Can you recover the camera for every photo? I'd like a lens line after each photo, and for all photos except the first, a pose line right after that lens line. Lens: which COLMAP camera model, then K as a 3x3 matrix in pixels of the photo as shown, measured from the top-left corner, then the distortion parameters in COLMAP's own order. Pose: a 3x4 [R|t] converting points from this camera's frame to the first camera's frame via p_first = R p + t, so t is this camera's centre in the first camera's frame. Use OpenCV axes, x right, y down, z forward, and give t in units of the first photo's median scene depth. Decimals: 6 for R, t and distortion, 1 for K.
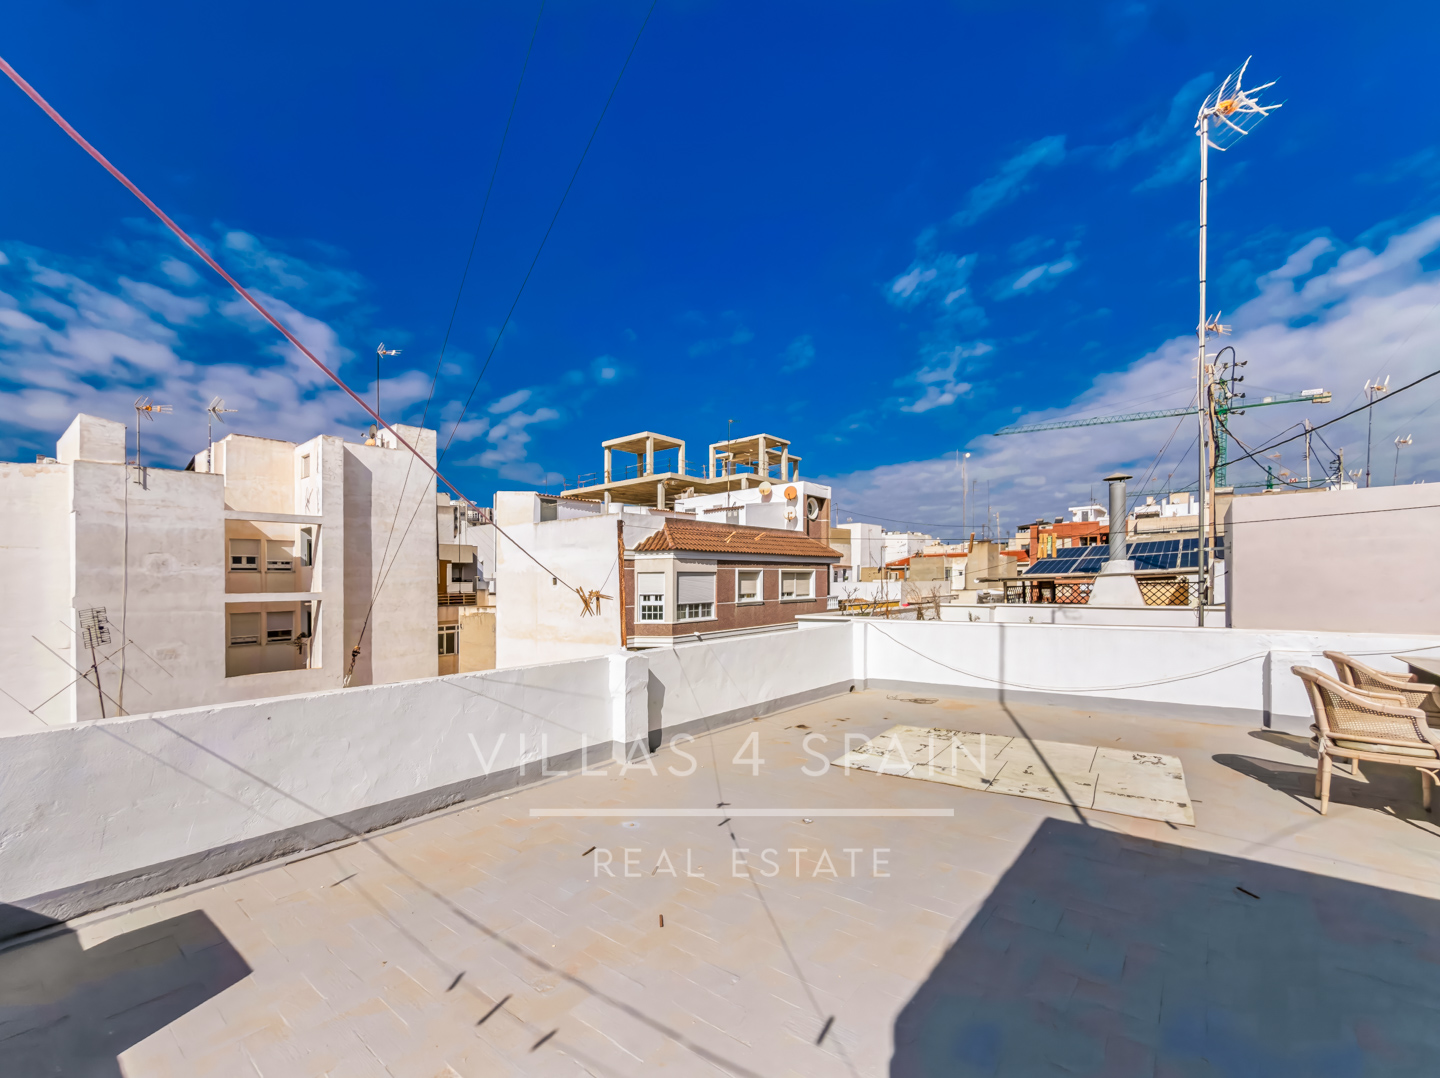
lens RADIAL K [[618.0, 0, 748.9], [0, 618.0, 569.6], [0, 0, 1]] dist [0.006616, -0.001596]
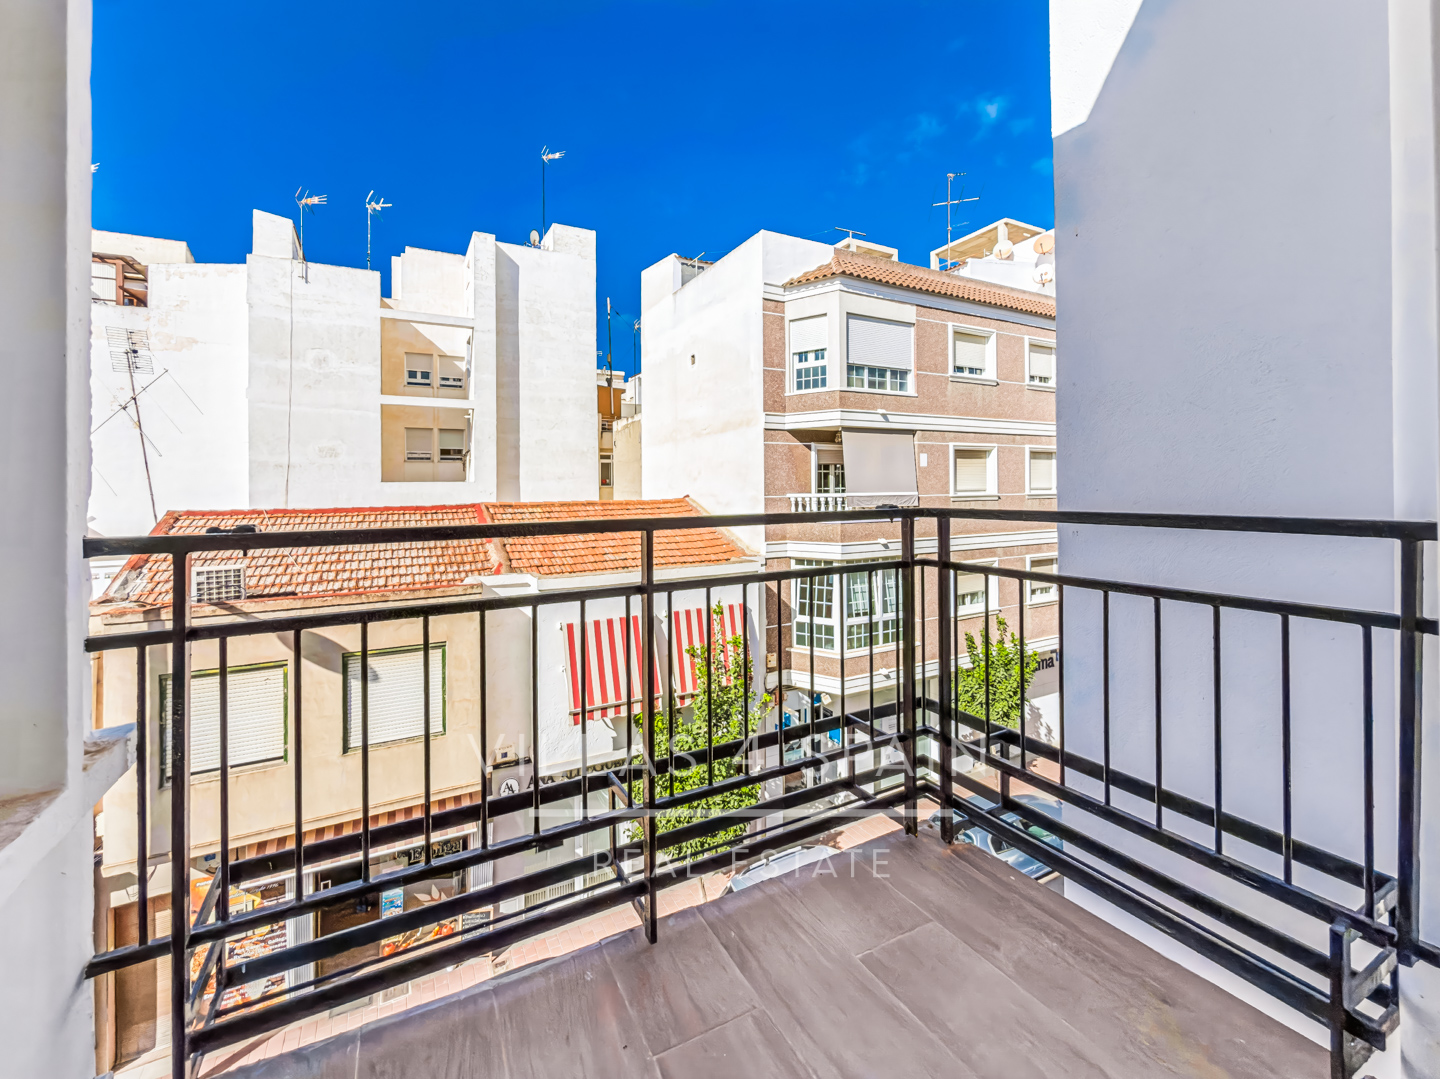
lens RADIAL K [[592.5, 0, 736.8], [0, 592.5, 486.7], [0, 0, 1]] dist [0.007275, -0.001077]
pose [[0.912779, -0.012863, -0.408251, 0.030880], [0.011315, 0.999917, -0.006205, 0.190430], [0.408297, 0.001044, 0.912849, 0.380446]]
